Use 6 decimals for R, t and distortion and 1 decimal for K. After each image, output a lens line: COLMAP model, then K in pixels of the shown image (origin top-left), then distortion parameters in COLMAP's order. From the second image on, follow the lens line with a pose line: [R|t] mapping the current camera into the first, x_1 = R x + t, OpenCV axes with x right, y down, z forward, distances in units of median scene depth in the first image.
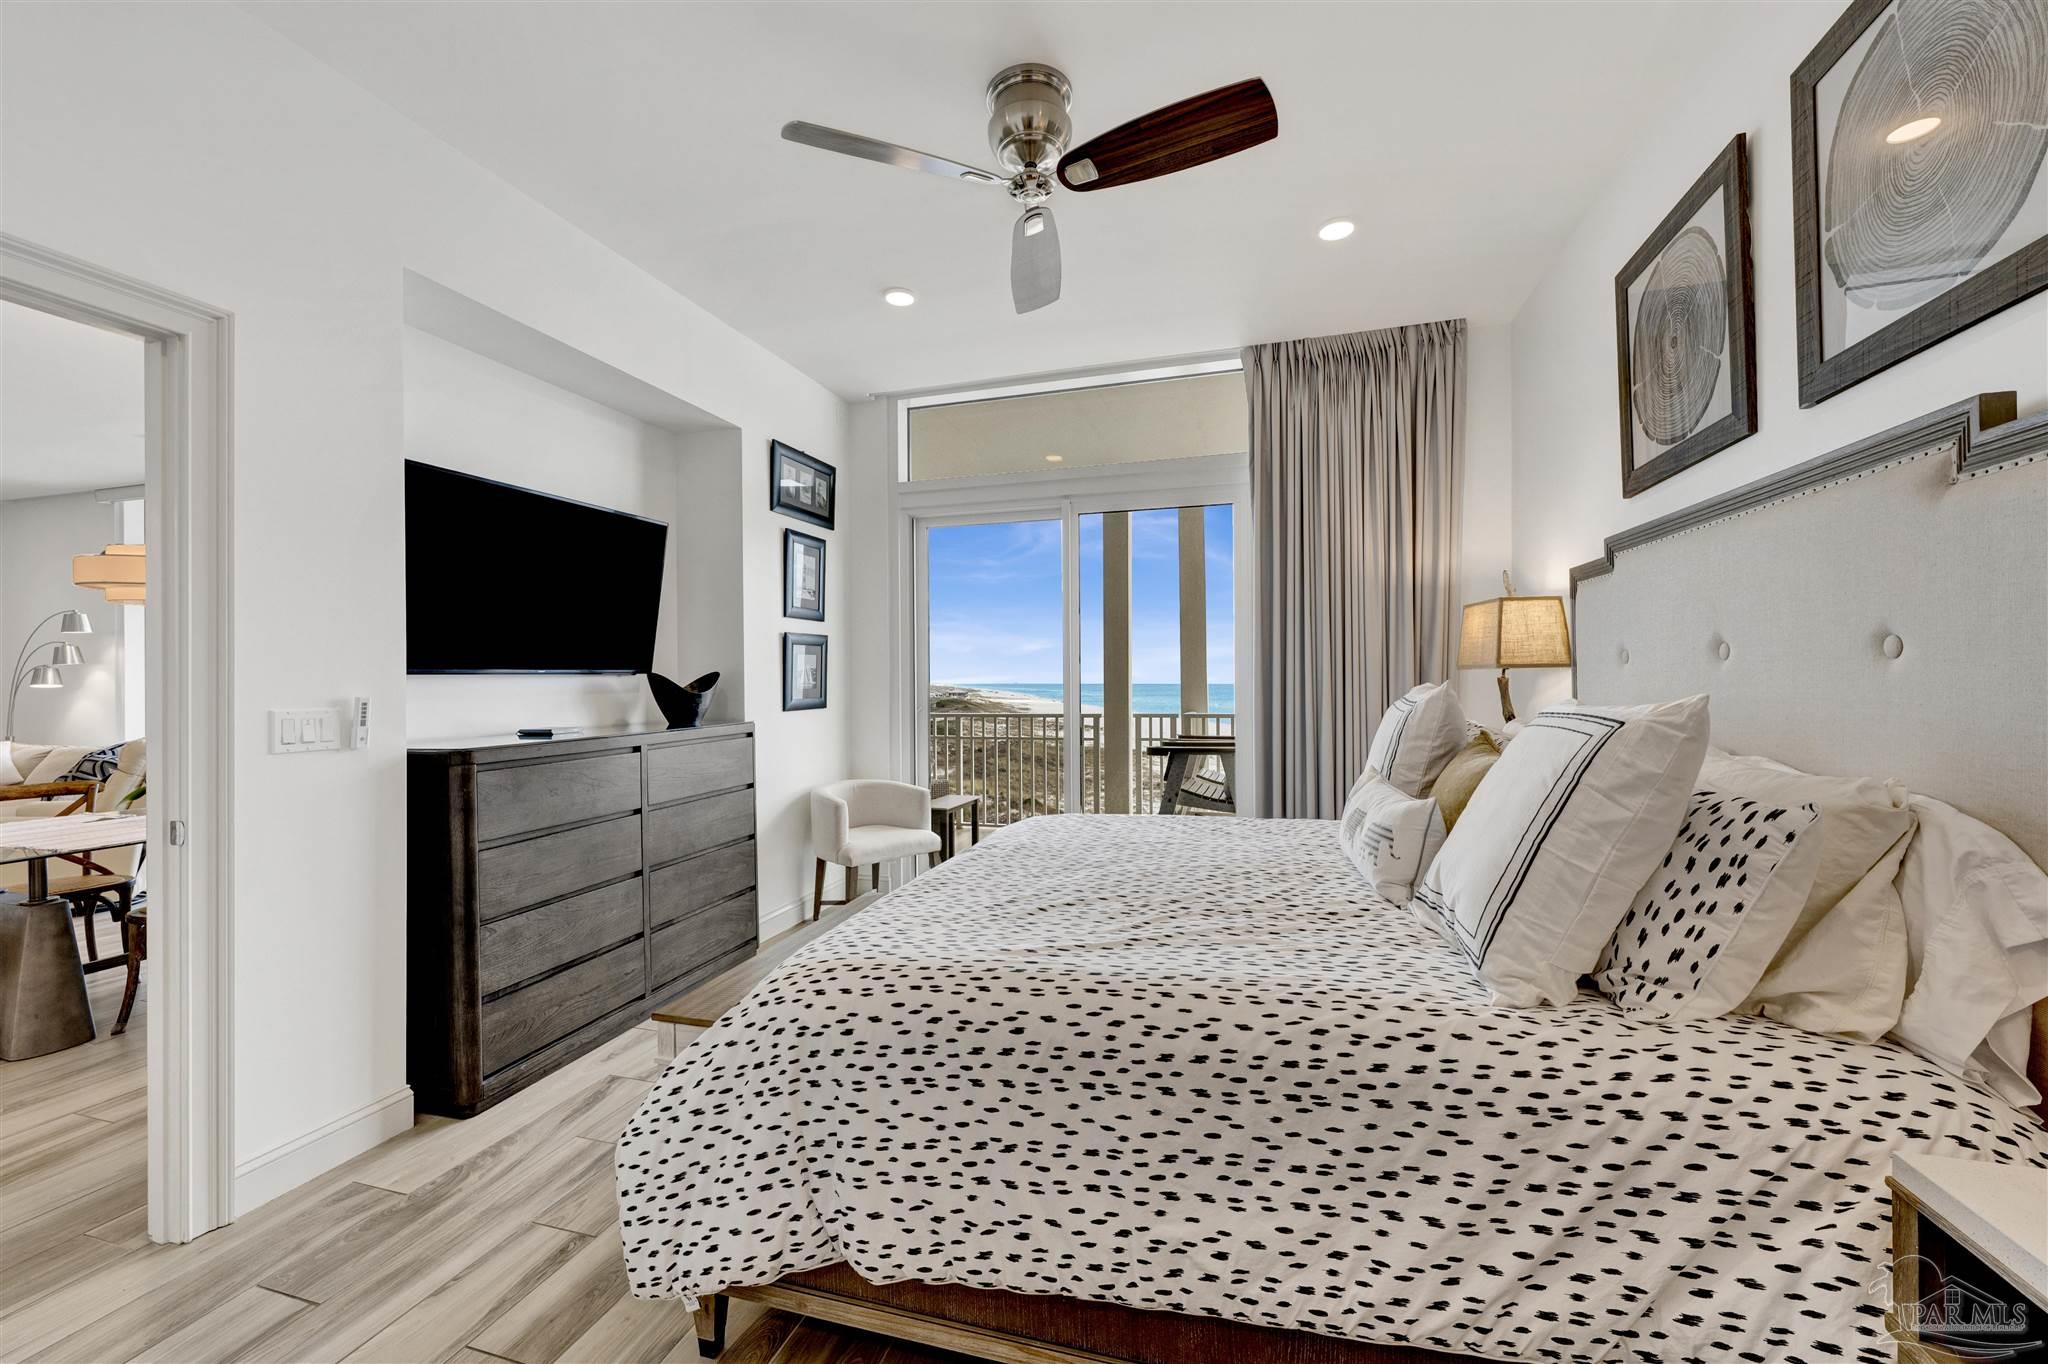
lens RADIAL K [[822.6, 0, 1016.5], [0, 822.6, 678.9], [0, 0, 1]] dist [-0.001525, 0.000140]
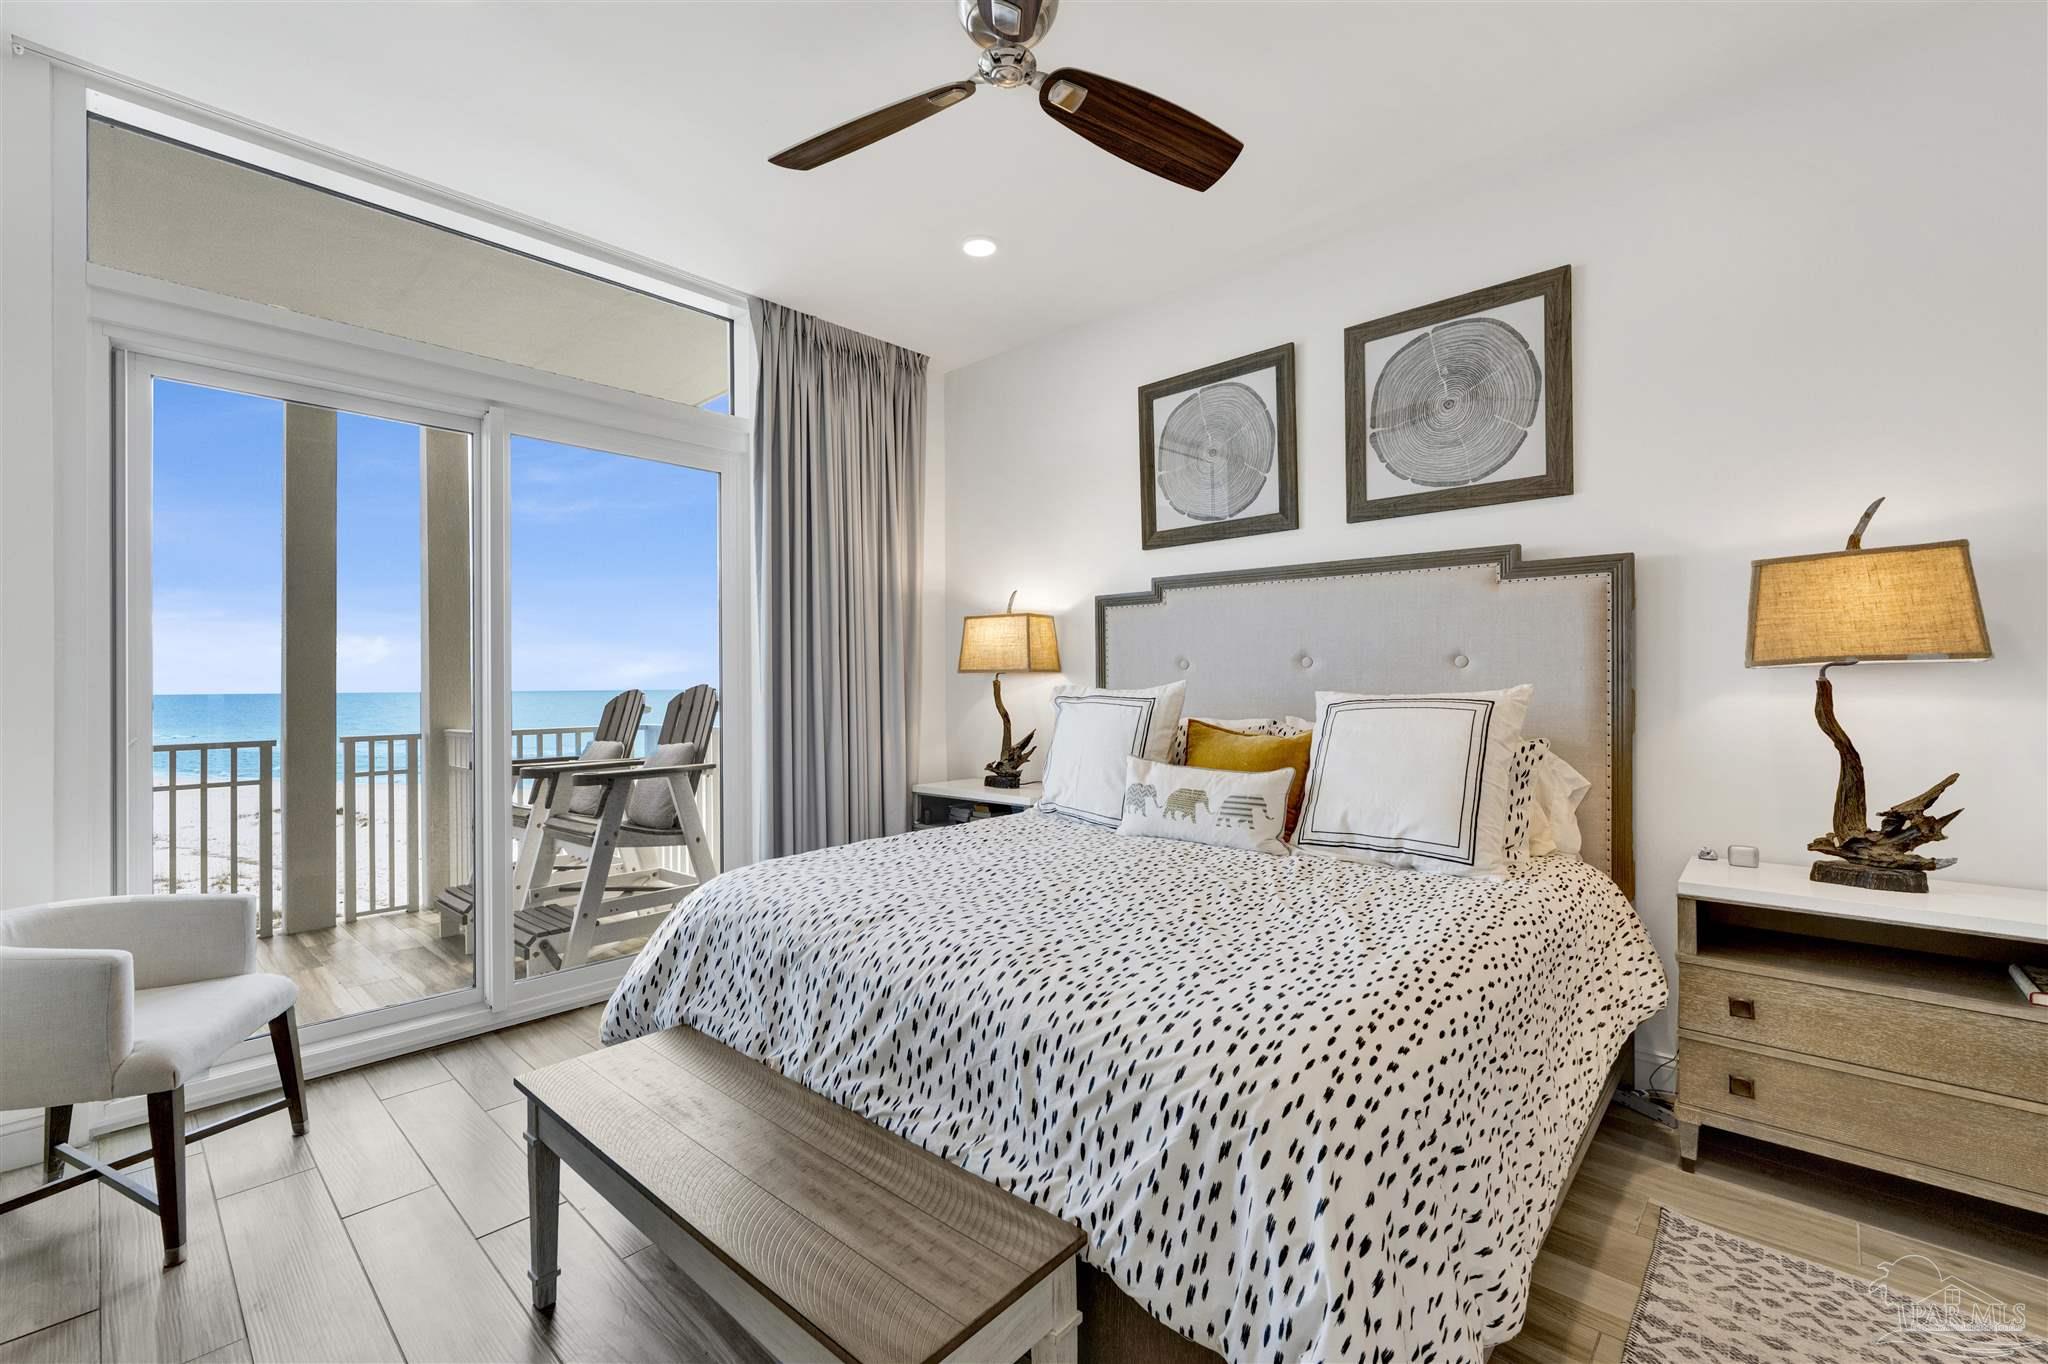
lens RADIAL K [[859.3, 0, 1027.9], [0, 859.3, 686.1], [0, 0, 1]] dist [0.001722, 0.000407]
pose [[0.429449, -0.002699, 0.903087, -0.650653], [0.002931, 0.999994, 0.001594, 0.007577], [-0.903086, 0.001962, 0.429454, 0.551915]]
